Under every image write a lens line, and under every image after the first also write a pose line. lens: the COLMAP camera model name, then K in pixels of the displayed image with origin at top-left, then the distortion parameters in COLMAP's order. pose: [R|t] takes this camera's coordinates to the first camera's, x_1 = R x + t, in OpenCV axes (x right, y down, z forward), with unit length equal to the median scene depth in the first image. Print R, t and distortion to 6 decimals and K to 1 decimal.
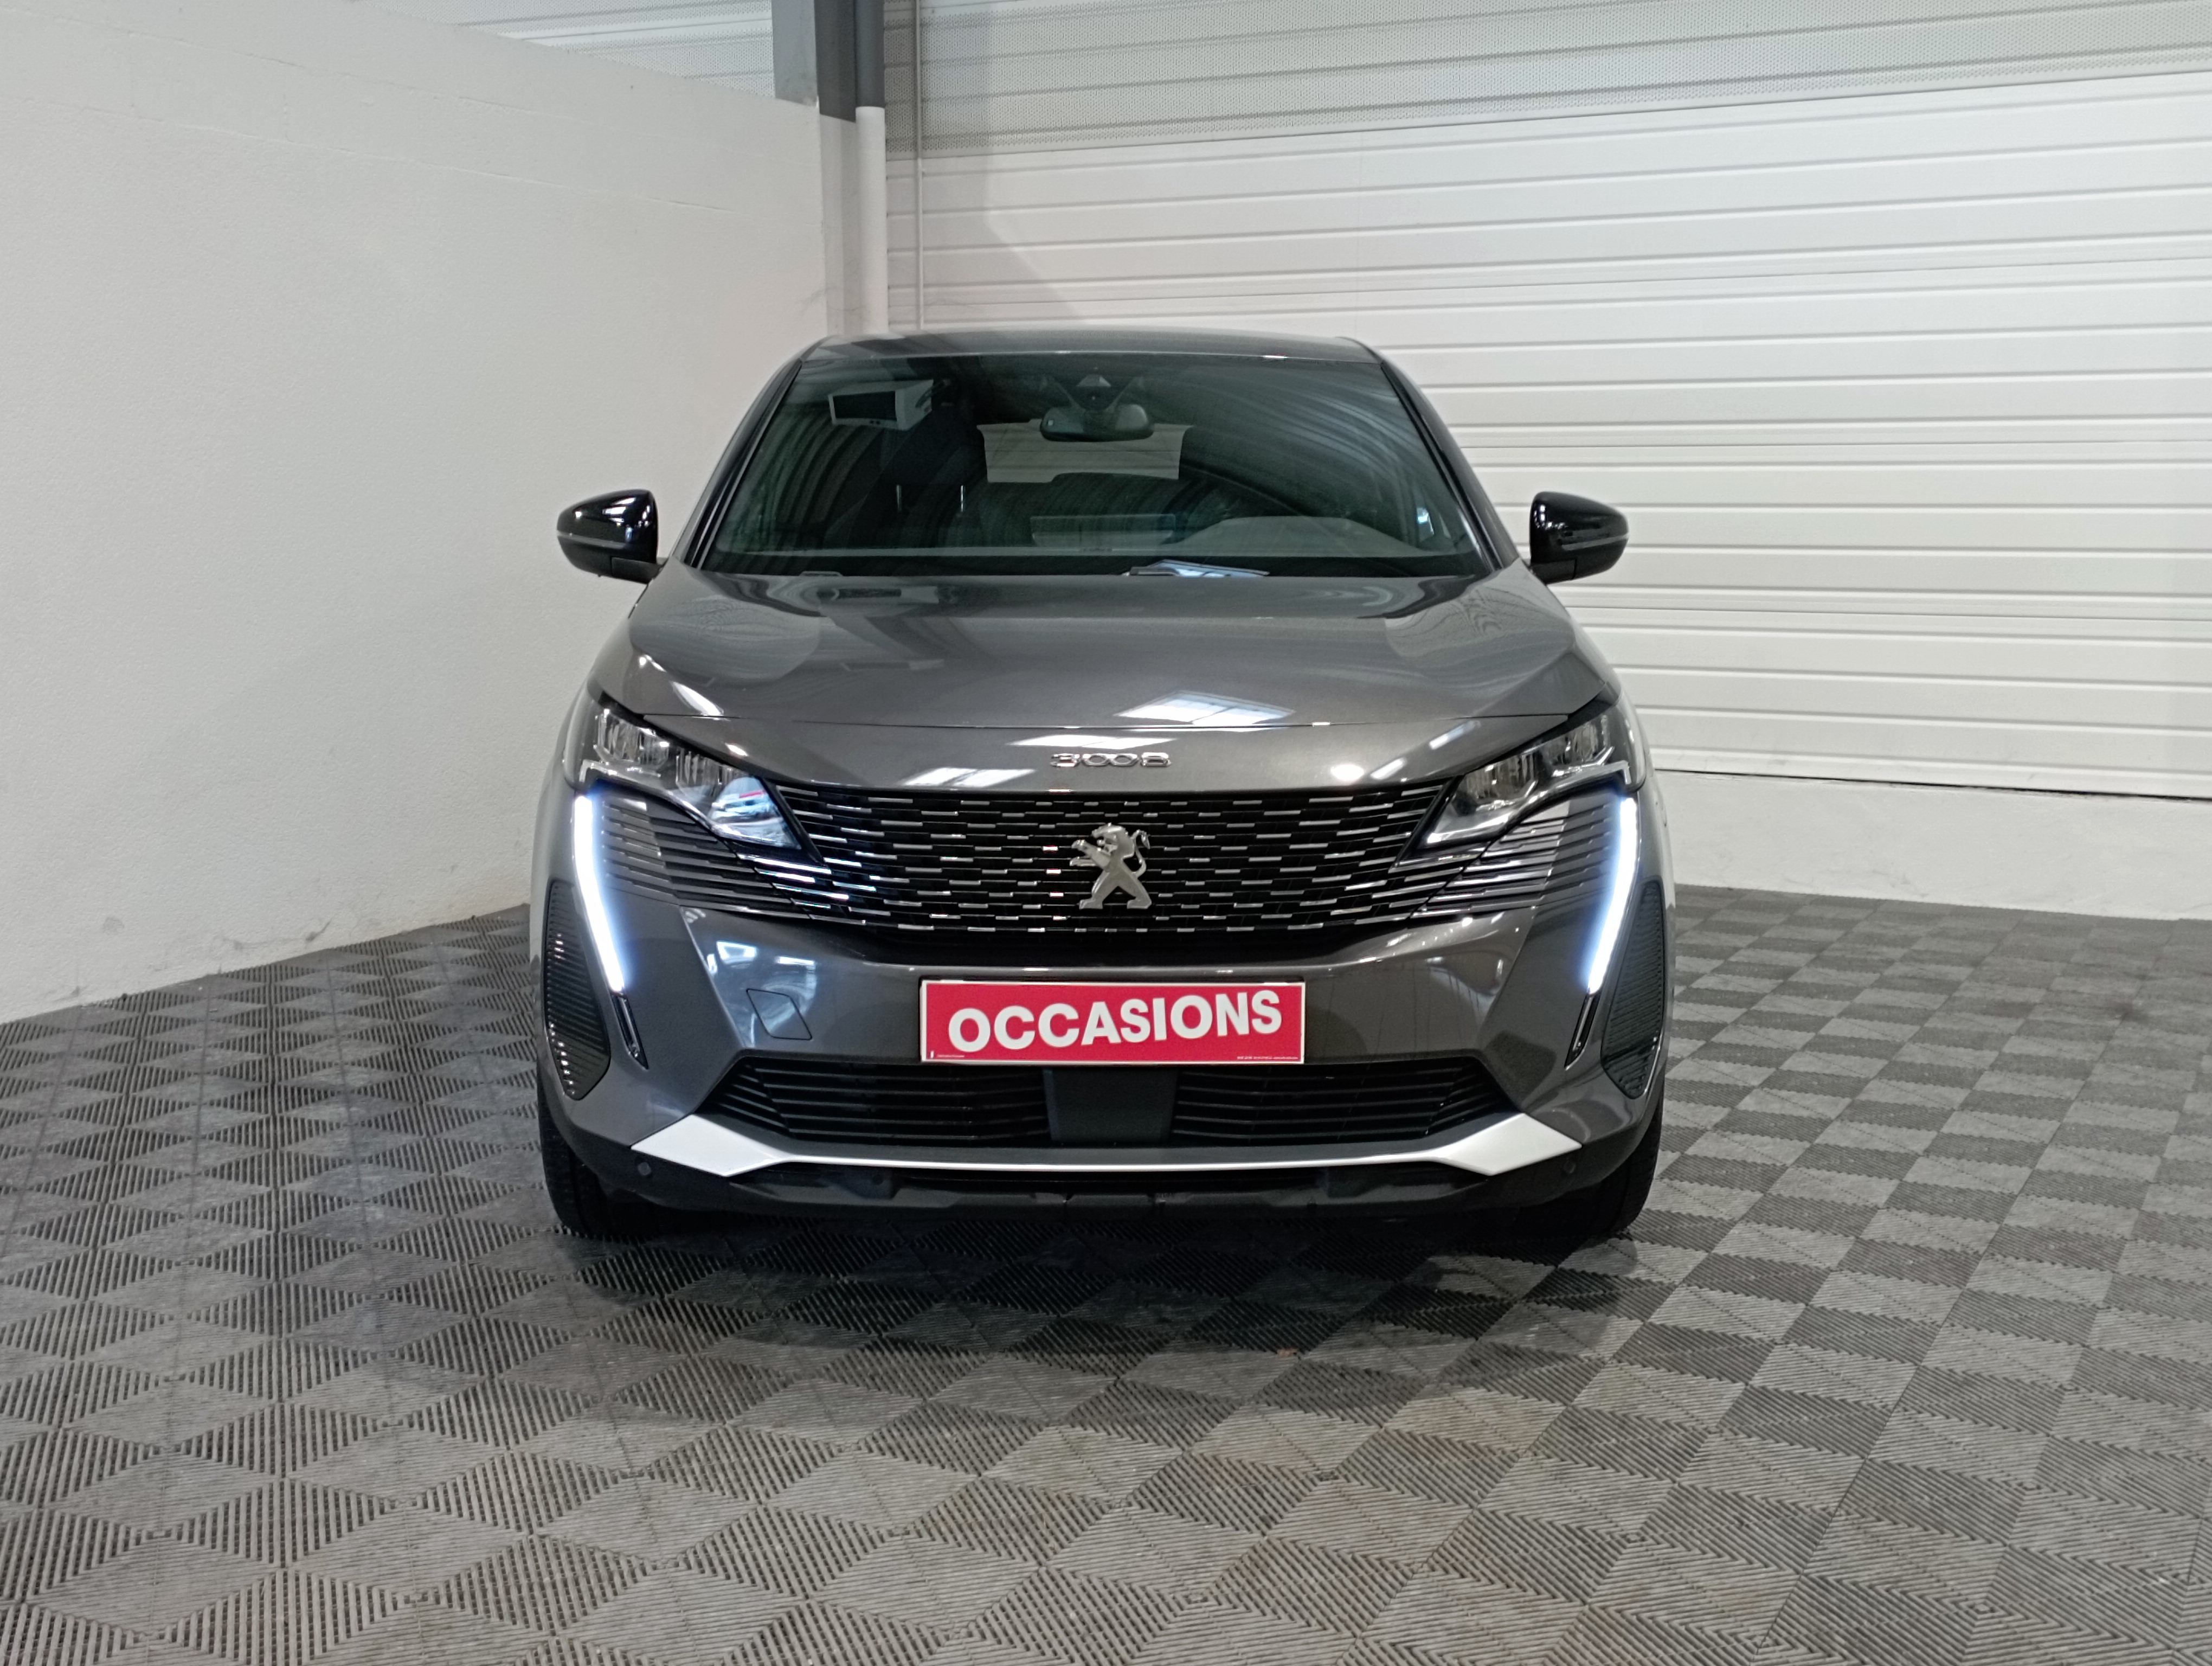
lens RADIAL K [[2482.0, 0, 1106.0], [0, 2482.0, 833.0], [0, 0, 1]] dist [0.068785, -0.068616]
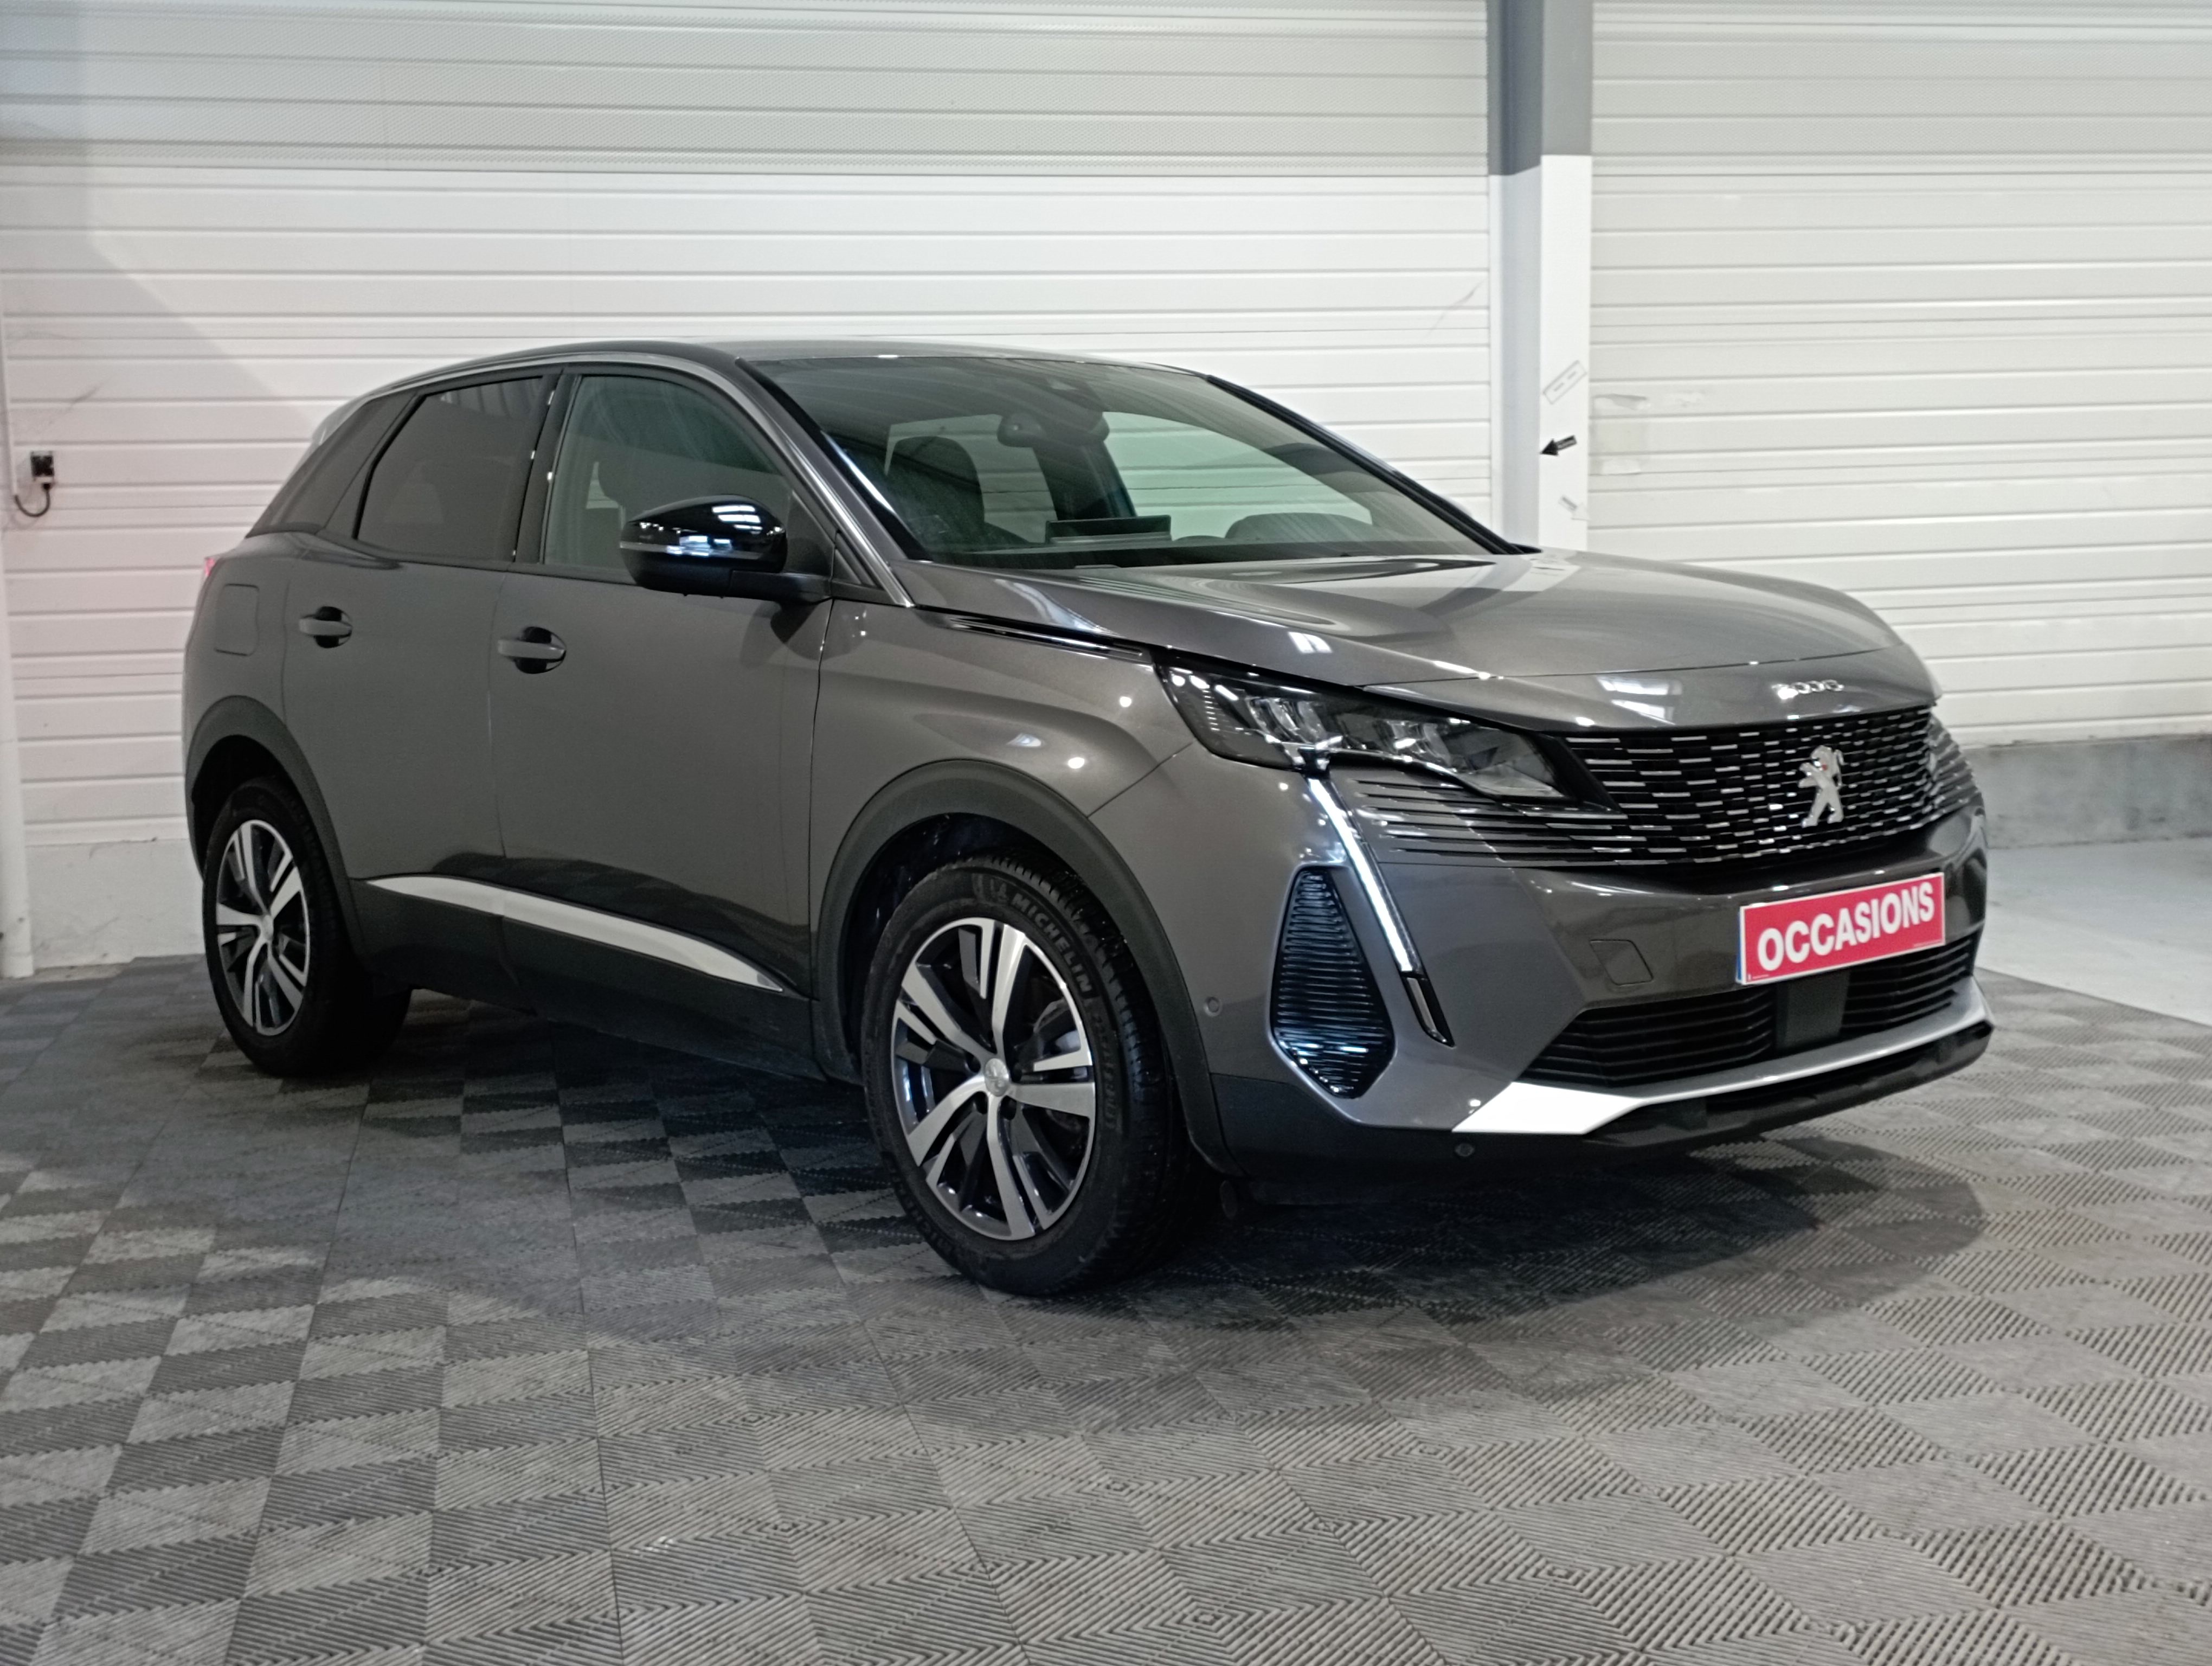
lens RADIAL K [[2482.0, 0, 1106.0], [0, 2482.0, 833.0], [0, 0, 1]] dist [0.068785, -0.068616]
pose [[0.773472, -0.092551, 0.627037, -0.927396], [0.120280, 0.992738, -0.001842, -0.001441], [-0.622313, 0.076845, 0.778988, 0.347333]]
